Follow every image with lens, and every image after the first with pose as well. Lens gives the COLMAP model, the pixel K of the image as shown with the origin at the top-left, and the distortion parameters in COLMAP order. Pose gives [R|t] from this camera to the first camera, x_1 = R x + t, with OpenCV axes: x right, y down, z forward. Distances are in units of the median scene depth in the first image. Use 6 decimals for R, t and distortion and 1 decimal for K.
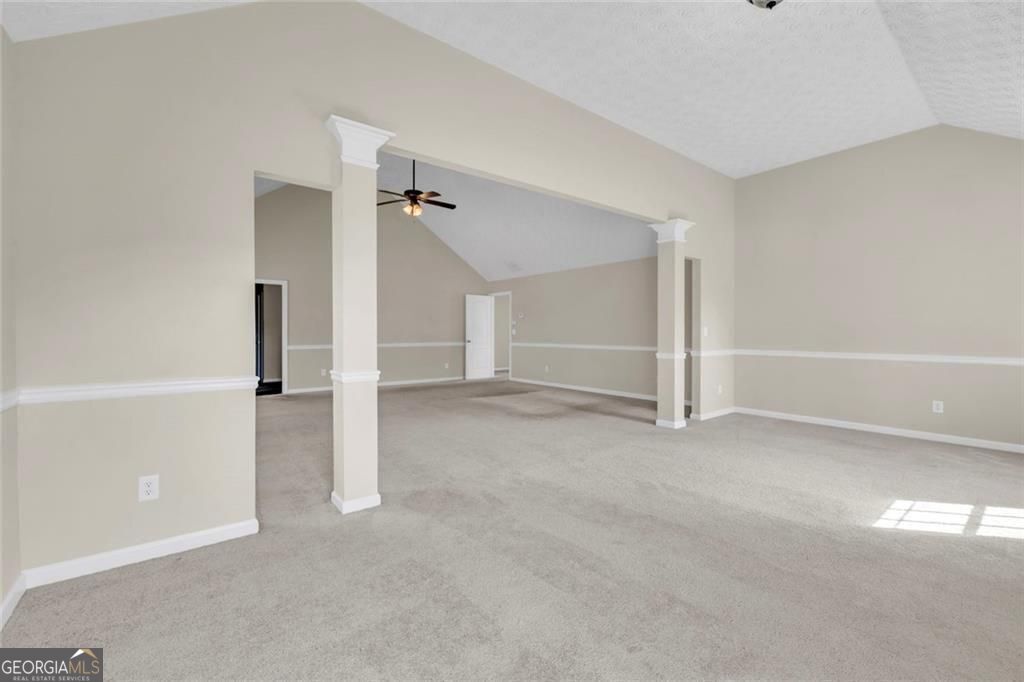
lens RADIAL K [[431.3, 0, 511.8], [0, 431.3, 337.7], [0, 0, 1]] dist [-0.000085, 0.000040]
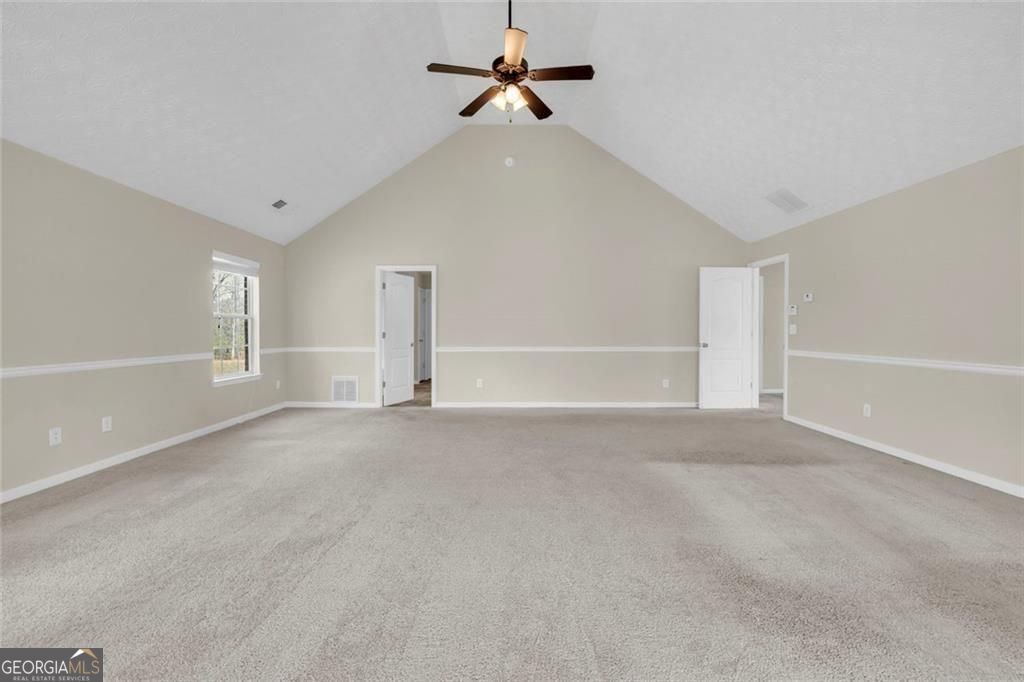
lens RADIAL K [[431.3, 0, 511.8], [0, 431.3, 337.7], [0, 0, 1]] dist [-0.000085, 0.000040]
pose [[0.785085, 0.011288, -0.619286, 0.061478], [-0.007421, 0.999934, 0.008818, -0.005322], [0.619344, -0.002327, 0.785116, 0.363091]]
